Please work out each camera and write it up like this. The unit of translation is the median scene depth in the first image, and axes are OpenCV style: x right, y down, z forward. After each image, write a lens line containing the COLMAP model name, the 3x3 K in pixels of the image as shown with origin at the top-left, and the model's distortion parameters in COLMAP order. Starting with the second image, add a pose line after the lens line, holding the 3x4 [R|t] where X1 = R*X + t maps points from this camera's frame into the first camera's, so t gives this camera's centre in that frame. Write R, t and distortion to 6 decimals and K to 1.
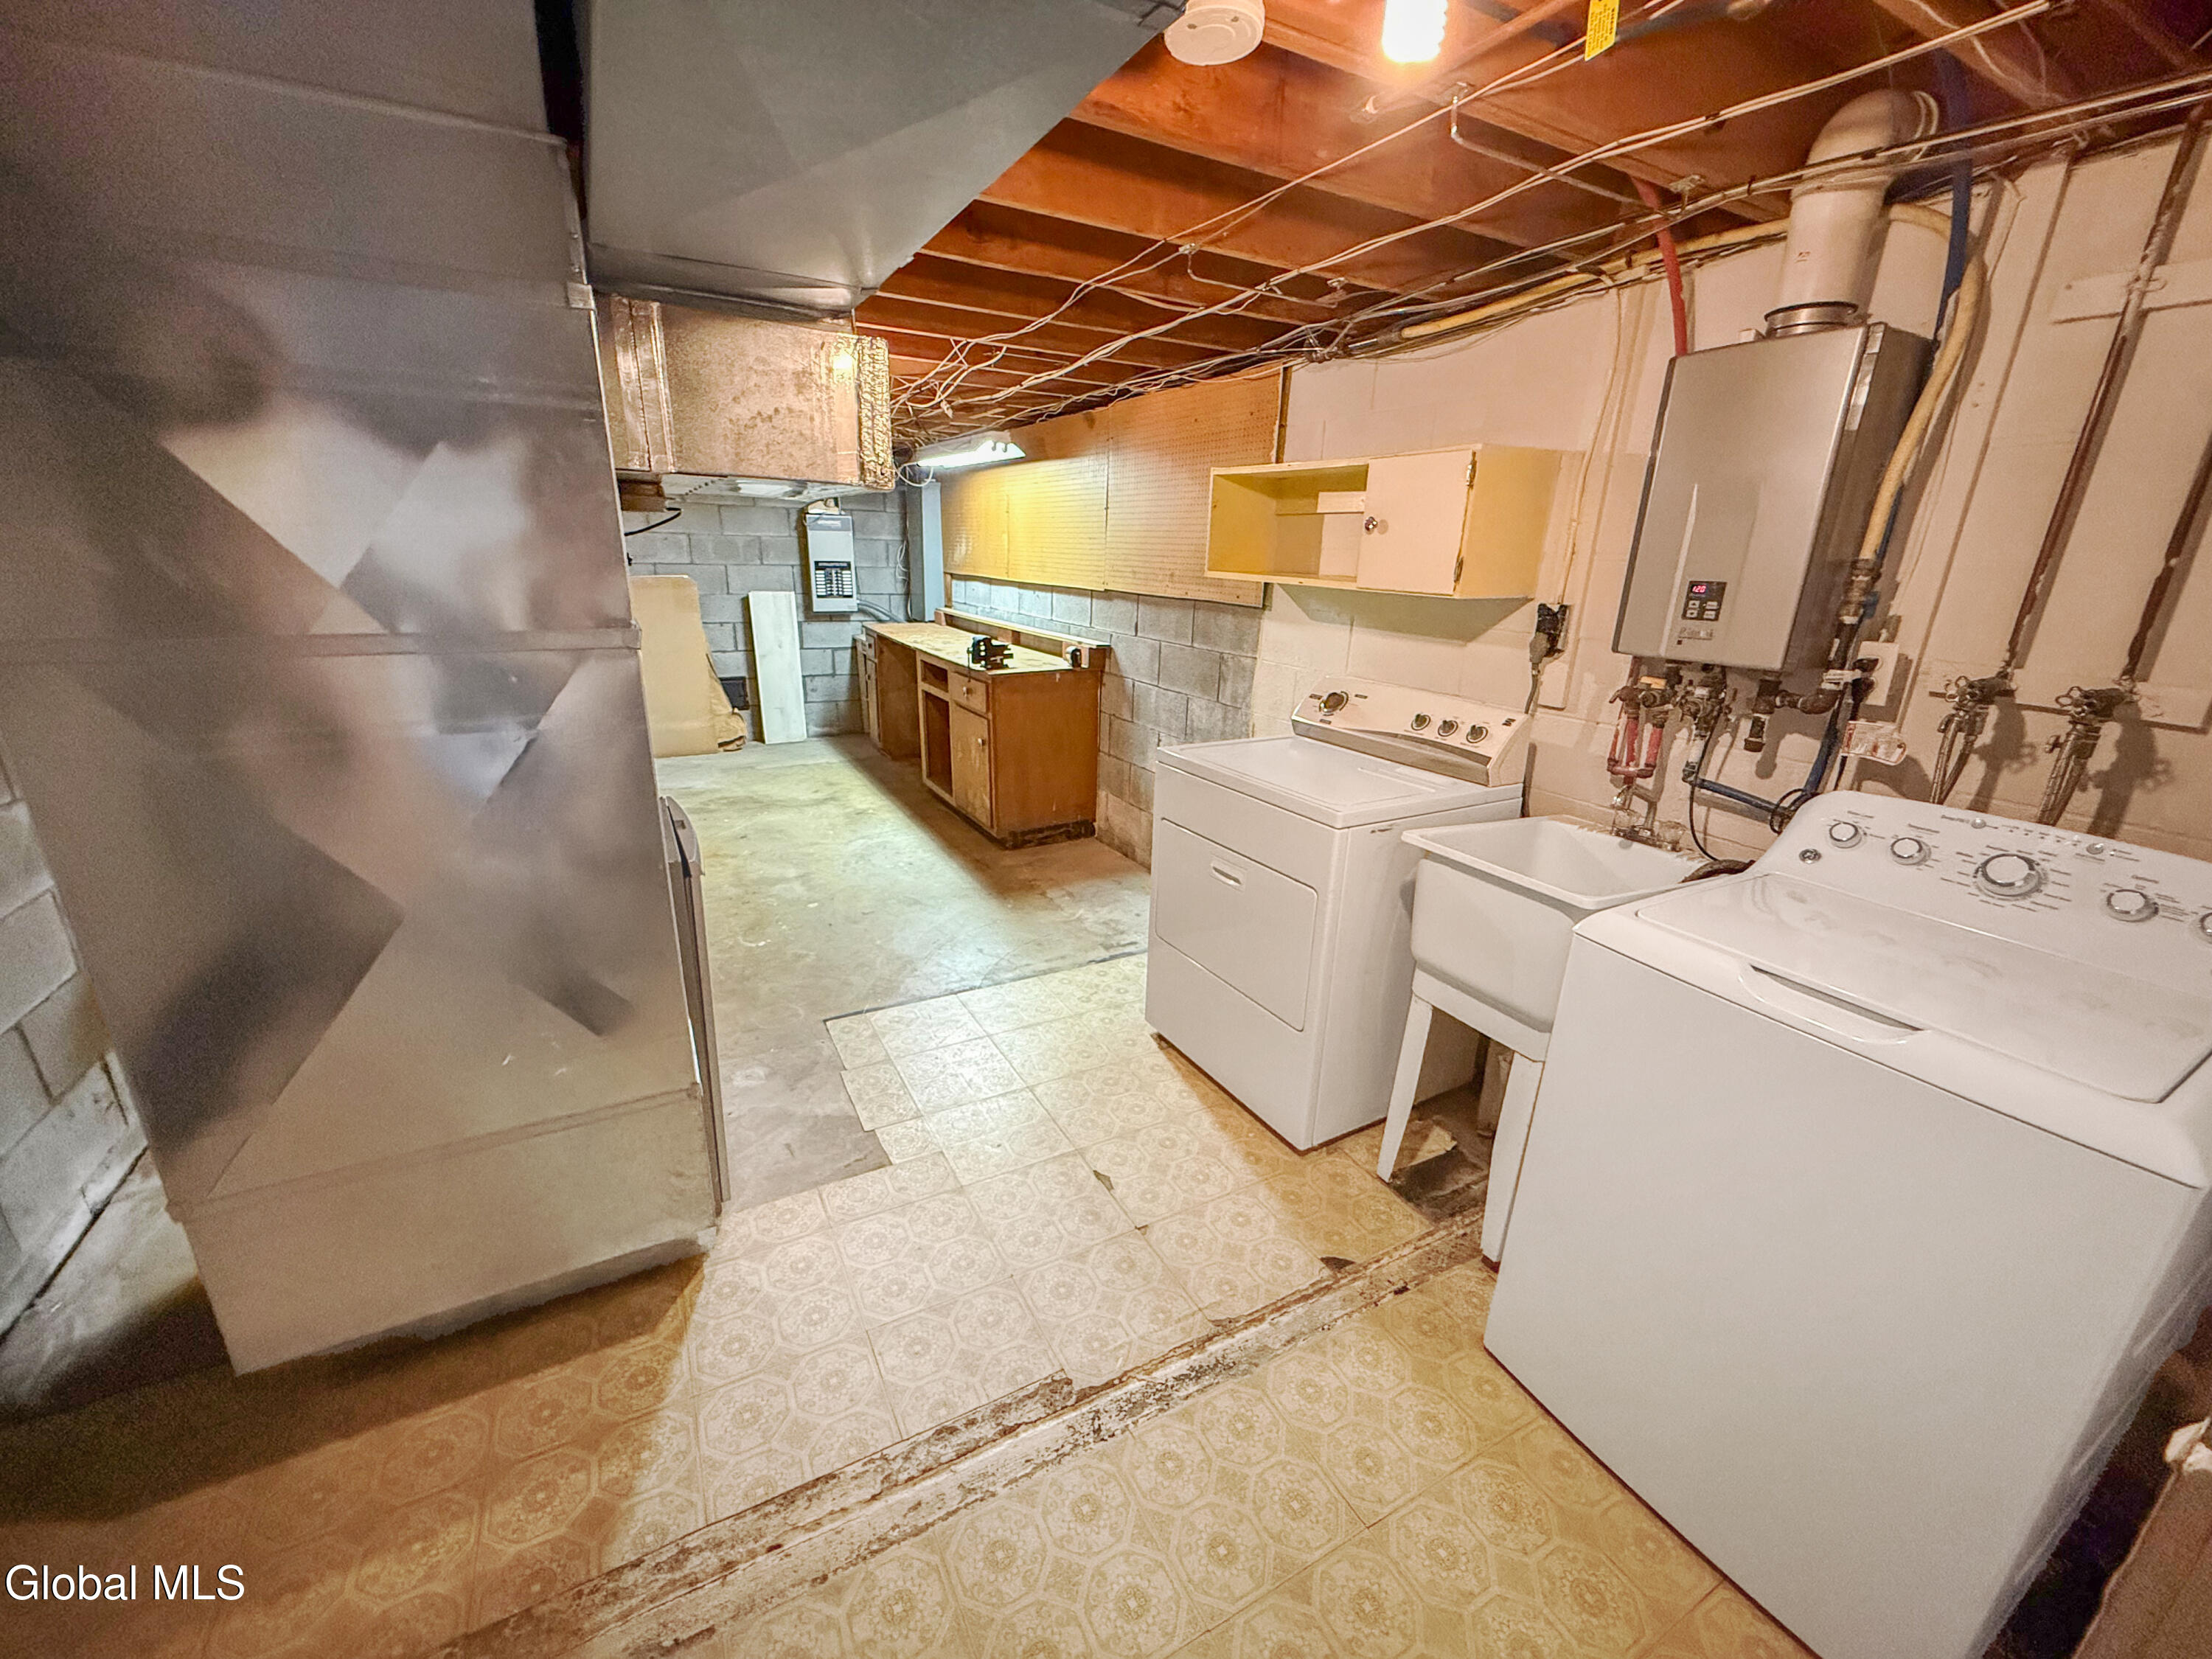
lens RADIAL K [[881.5, 0, 1104.6], [0, 881.5, 823.4], [0, 0, 1]] dist [0.024216, 0.000349]
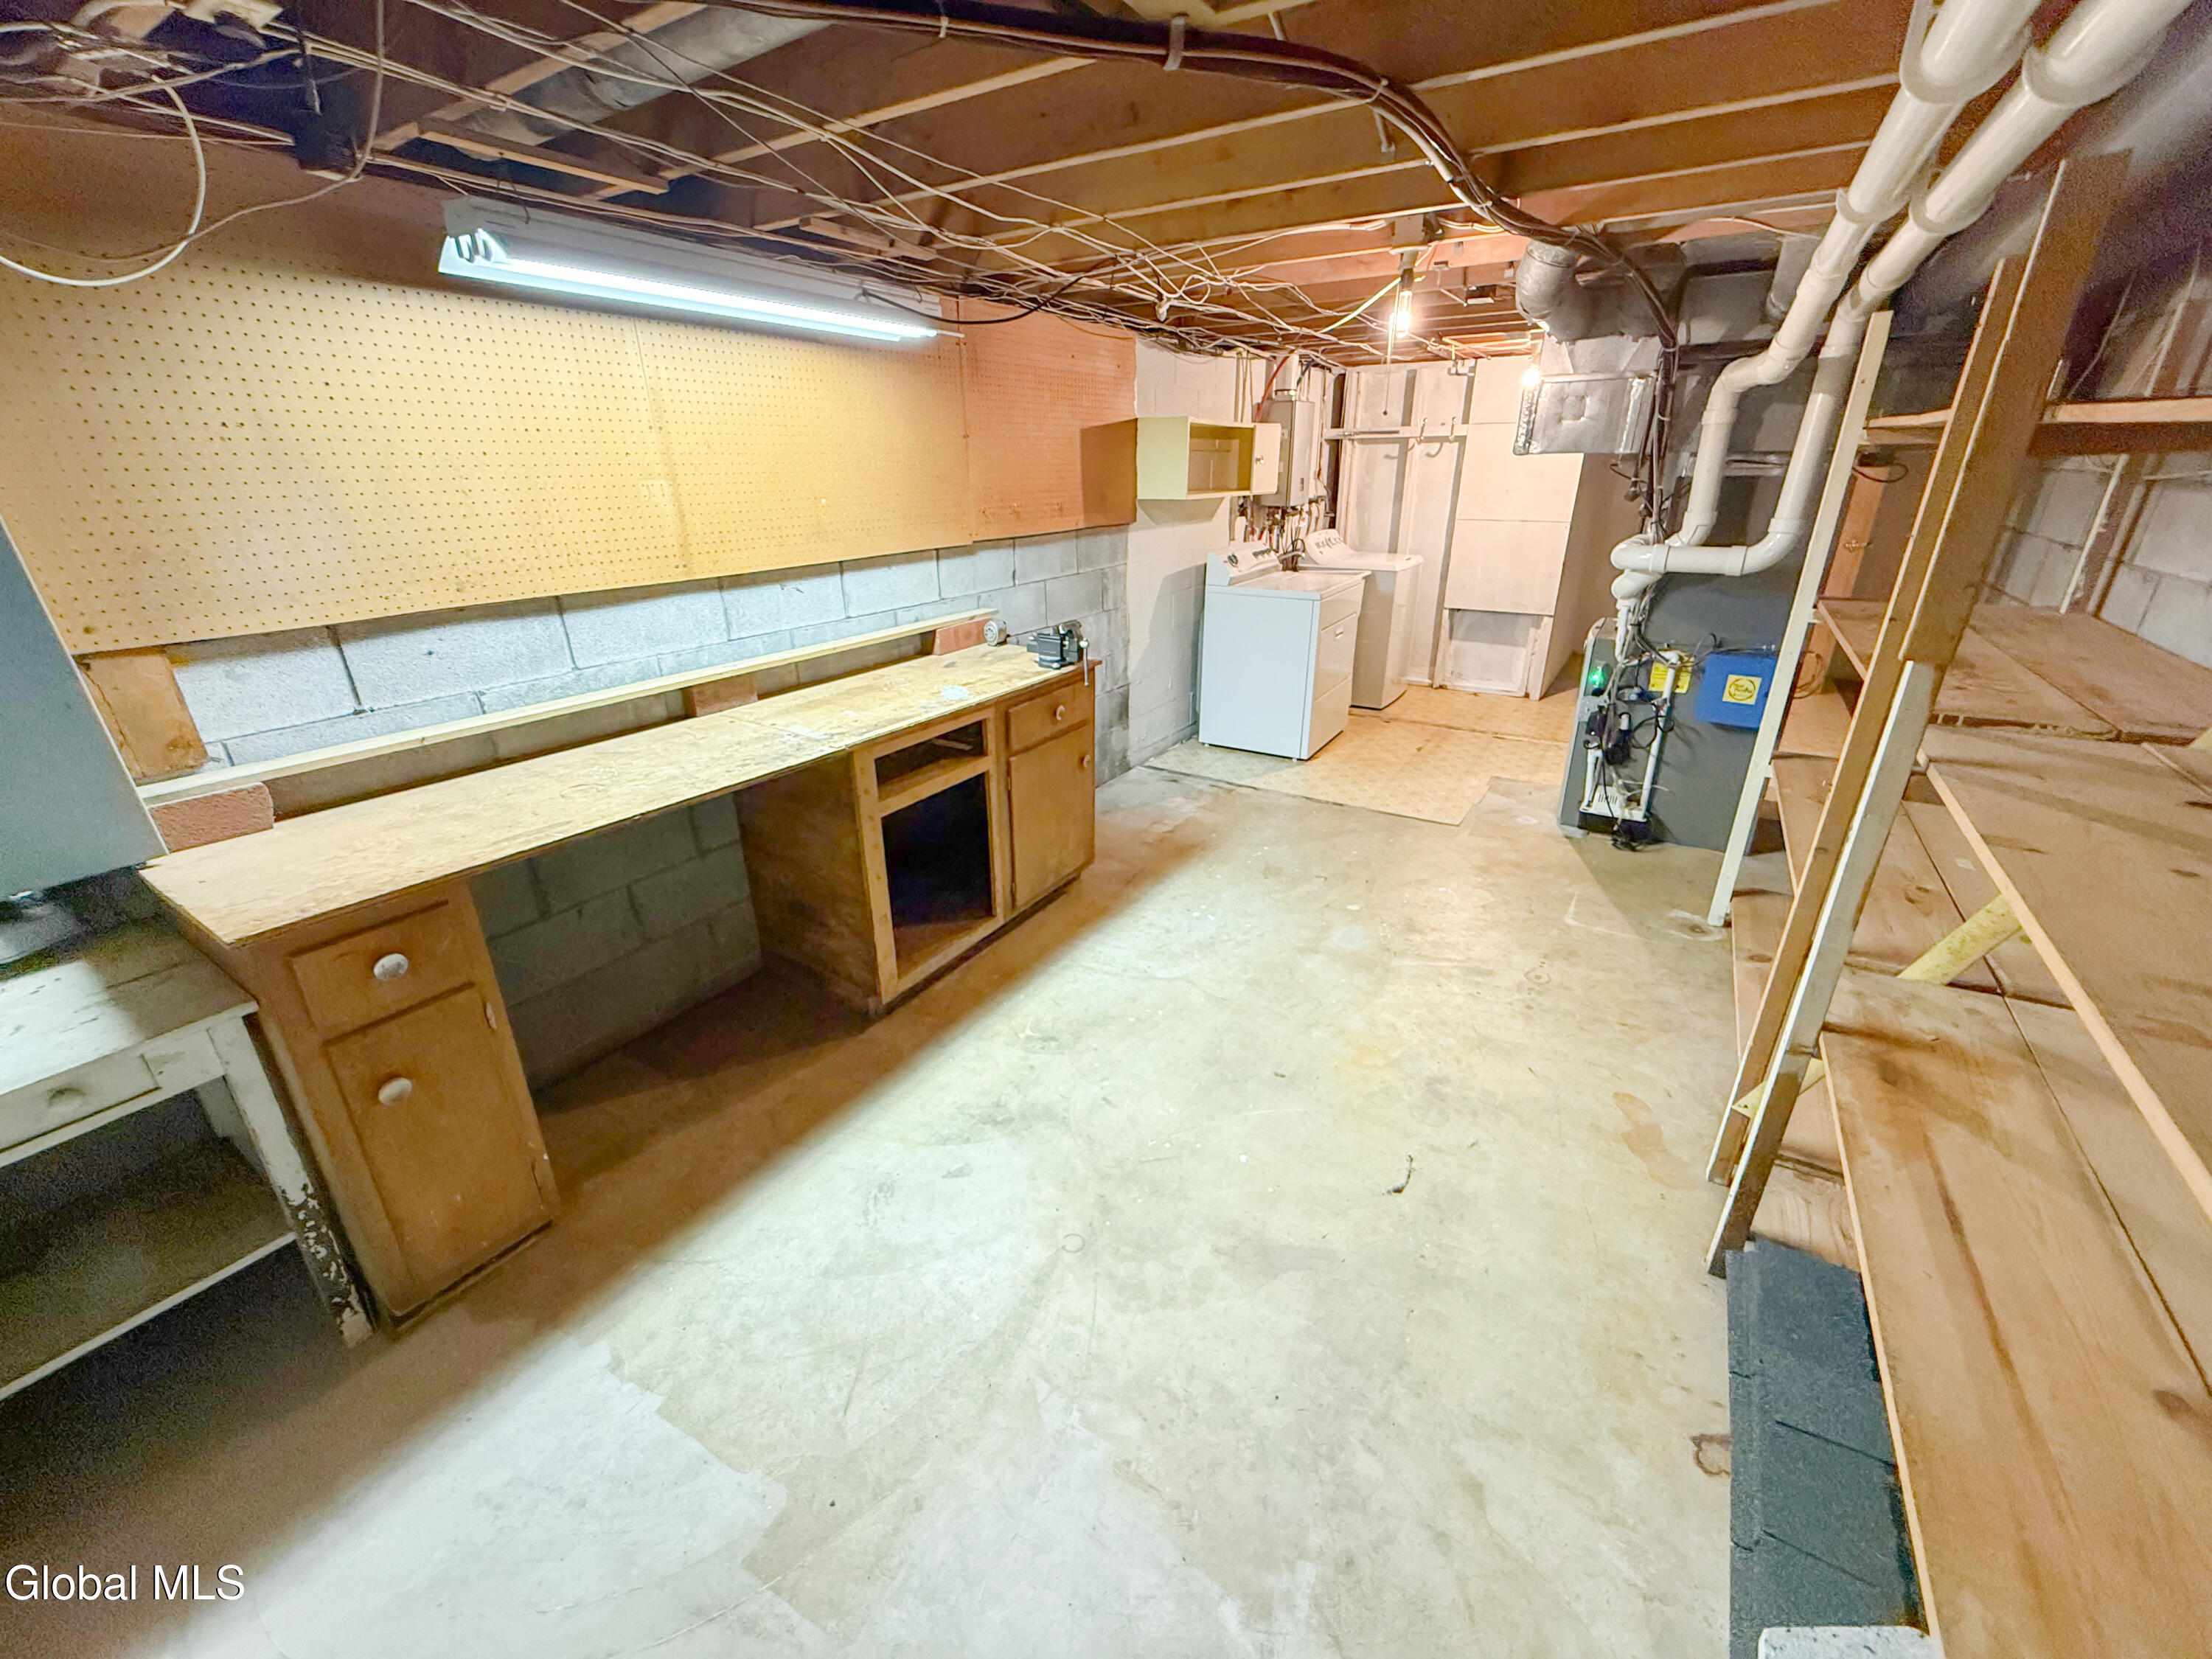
lens RADIAL K [[881.5, 0, 1098.1], [0, 881.5, 826.9], [0, 0, 1]] dist [0.024216, 0.000349]
pose [[-0.479670, -0.359710, 0.800328, -0.882390], [0.261504, 0.812055, 0.521711, -0.501191], [-0.837575, 0.459539, -0.295453, 1.427133]]
